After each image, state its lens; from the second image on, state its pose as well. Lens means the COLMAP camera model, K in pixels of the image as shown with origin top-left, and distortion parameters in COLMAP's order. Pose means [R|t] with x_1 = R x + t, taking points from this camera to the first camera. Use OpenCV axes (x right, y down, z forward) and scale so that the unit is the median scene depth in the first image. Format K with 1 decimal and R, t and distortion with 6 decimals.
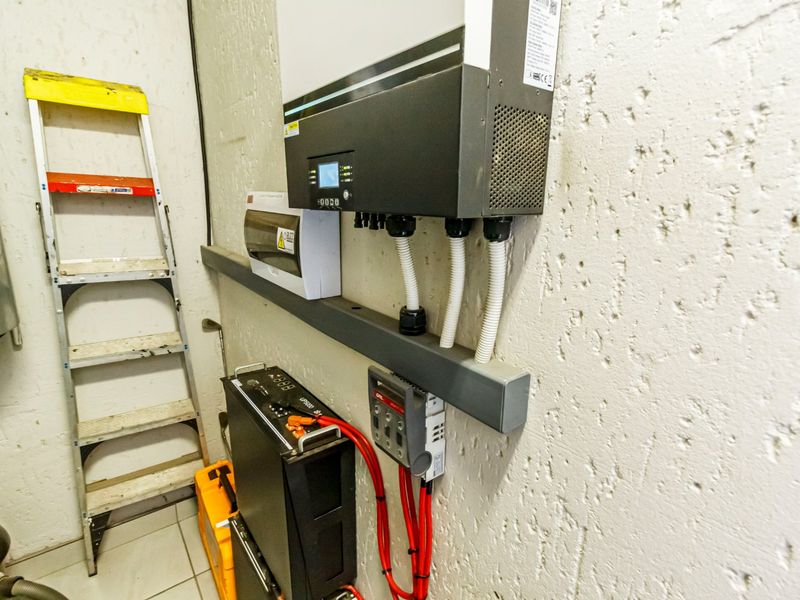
lens RADIAL K [[414.5, 0, 403.6], [0, 414.5, 297.3], [0, 0, 1]] dist [-0.000699, -0.000723]
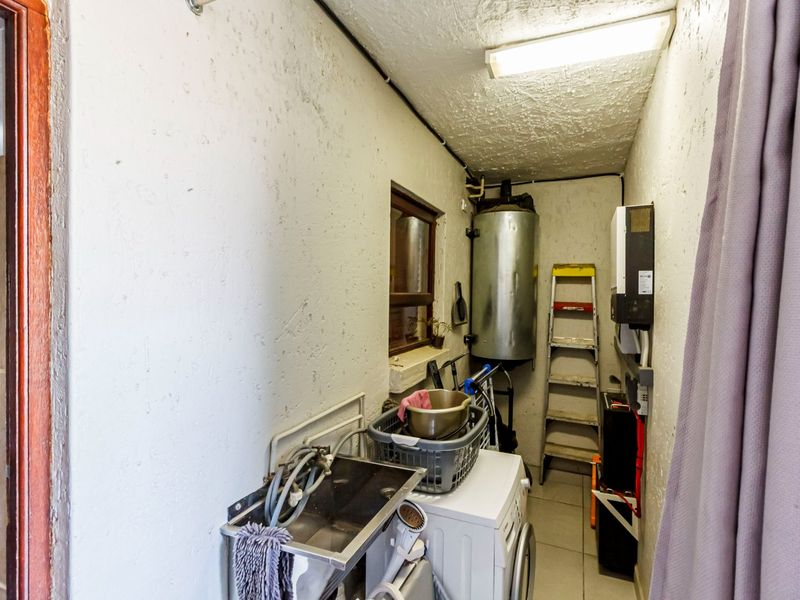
lens RADIAL K [[414.5, 0, 402.1], [0, 414.5, 304.8], [0, 0, 1]] dist [-0.000699, -0.000723]
pose [[0.484785, 0.006926, -0.874606, 0.839598], [-0.204722, 0.973089, -0.105770, 0.163055], [0.850336, 0.230327, 0.473157, -0.915471]]
